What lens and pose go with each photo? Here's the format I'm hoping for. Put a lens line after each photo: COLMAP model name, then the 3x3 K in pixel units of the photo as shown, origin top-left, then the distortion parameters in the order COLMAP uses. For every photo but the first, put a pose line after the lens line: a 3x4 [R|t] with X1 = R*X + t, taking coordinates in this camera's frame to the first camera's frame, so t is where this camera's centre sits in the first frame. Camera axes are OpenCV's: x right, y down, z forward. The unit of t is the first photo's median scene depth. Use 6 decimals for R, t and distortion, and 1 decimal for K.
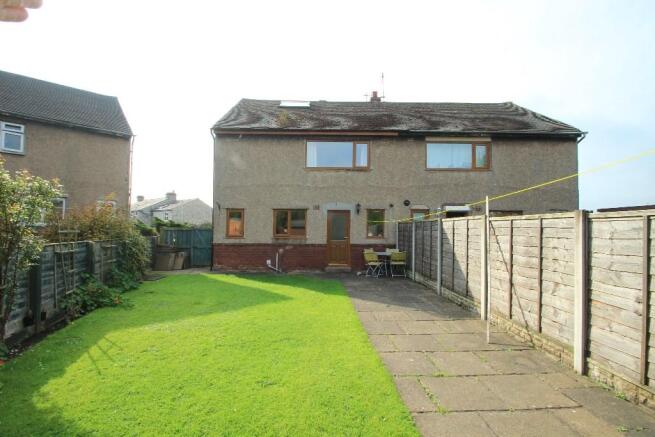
lens RADIAL K [[312.3, 0, 327.5], [0, 312.3, 218.5], [0, 0, 1]] dist [0.000741, -0.013629]
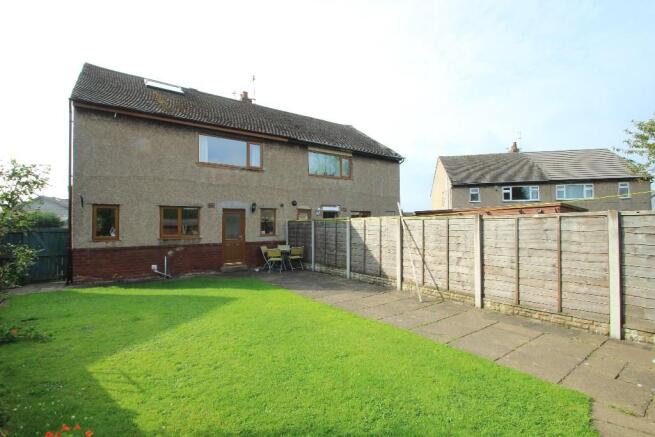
lens RADIAL K [[312.3, 0, 327.5], [0, 312.3, 218.5], [0, 0, 1]] dist [0.000741, -0.013629]
pose [[0.820711, 0.001261, 0.571343, -0.289237], [-0.005529, 0.999968, 0.005735, -0.002828], [-0.571317, -0.007866, 0.820692, 0.015844]]
